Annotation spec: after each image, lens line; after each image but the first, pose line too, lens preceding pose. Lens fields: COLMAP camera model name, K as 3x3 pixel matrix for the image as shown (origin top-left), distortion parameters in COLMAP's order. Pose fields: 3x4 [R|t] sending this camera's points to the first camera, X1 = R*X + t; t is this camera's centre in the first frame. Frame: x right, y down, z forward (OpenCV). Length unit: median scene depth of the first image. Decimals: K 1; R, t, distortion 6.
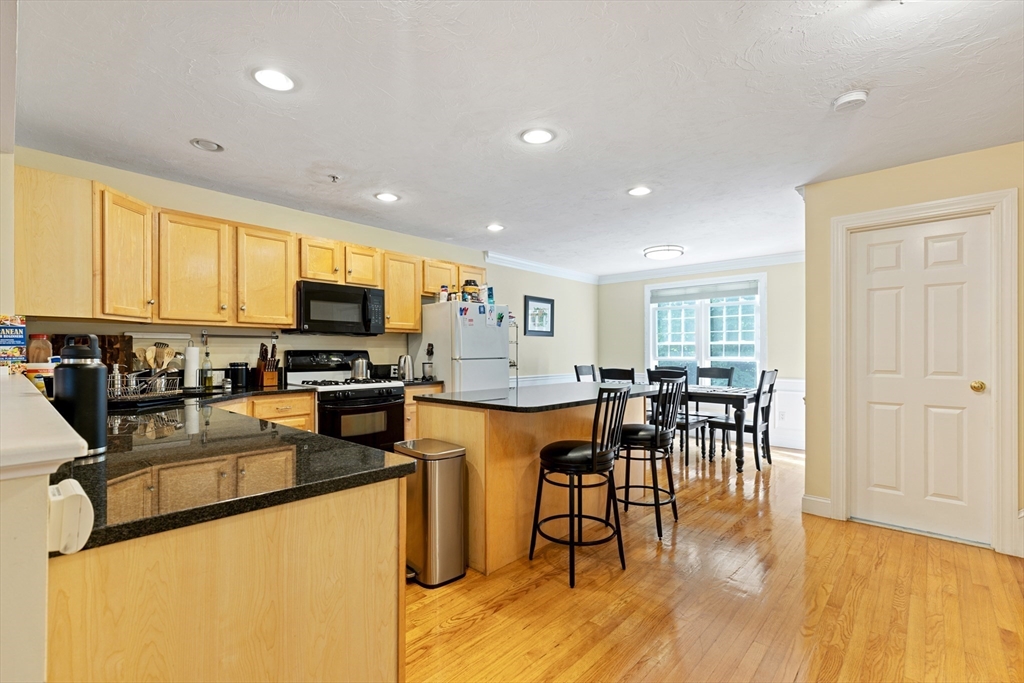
lens RADIAL K [[457.4, 0, 508.6], [0, 457.4, 351.6], [0, 0, 1]] dist [0.003503, -0.000267]
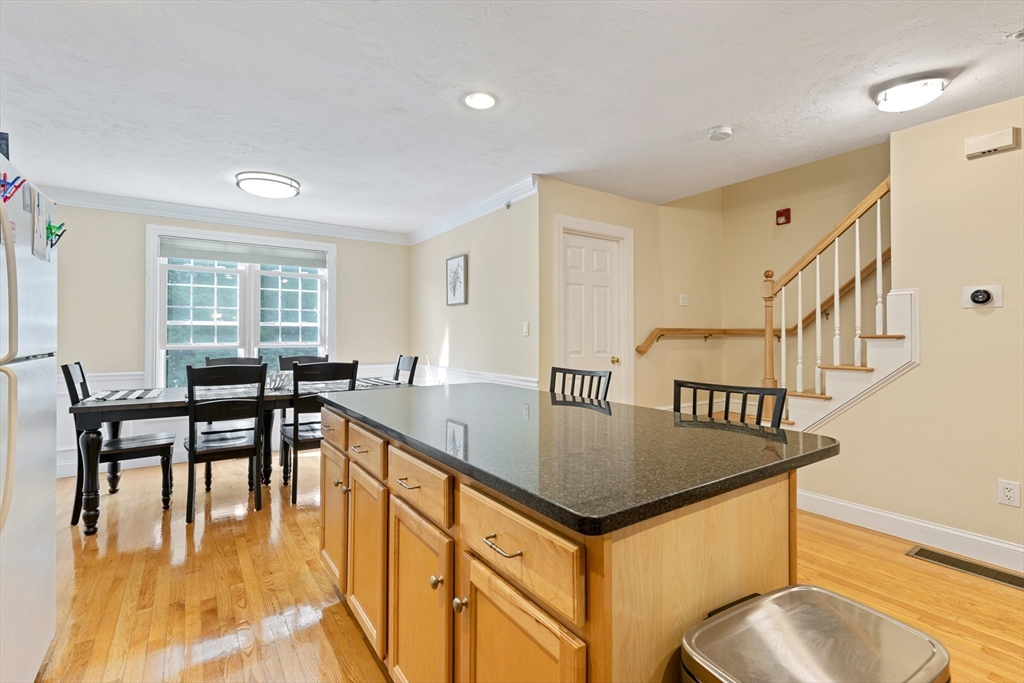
lens RADIAL K [[467.2, 0, 511.9], [0, 467.2, 334.7], [0, 0, 1]] dist [0.003168, 0.000261]
pose [[0.221946, 0.002567, 0.975056, -0.329331], [-0.001557, 0.999996, -0.002279, -0.000132], [-0.975058, -0.001013, 0.221949, 0.689017]]
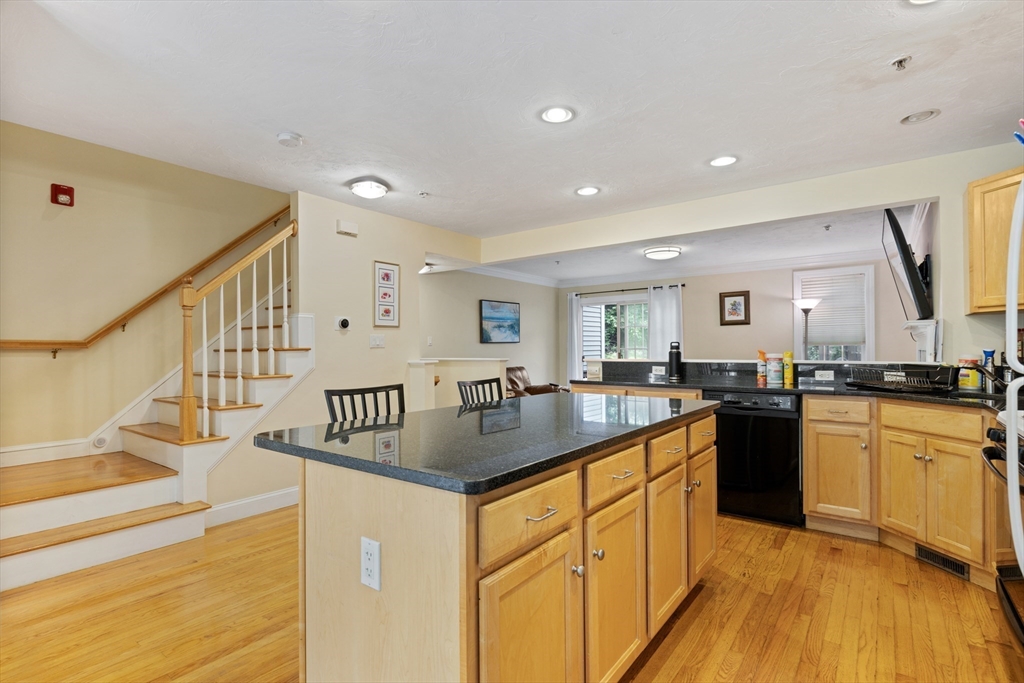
lens RADIAL K [[499.3, 0, 510.2], [0, 499.3, 346.6], [0, 0, 1]] dist [0.000061, -0.000376]
pose [[-0.995096, 0.005219, -0.098776, 0.167838], [0.005720, 0.999972, -0.004786, 0.002259], [0.098749, -0.005327, -0.995098, 1.279803]]
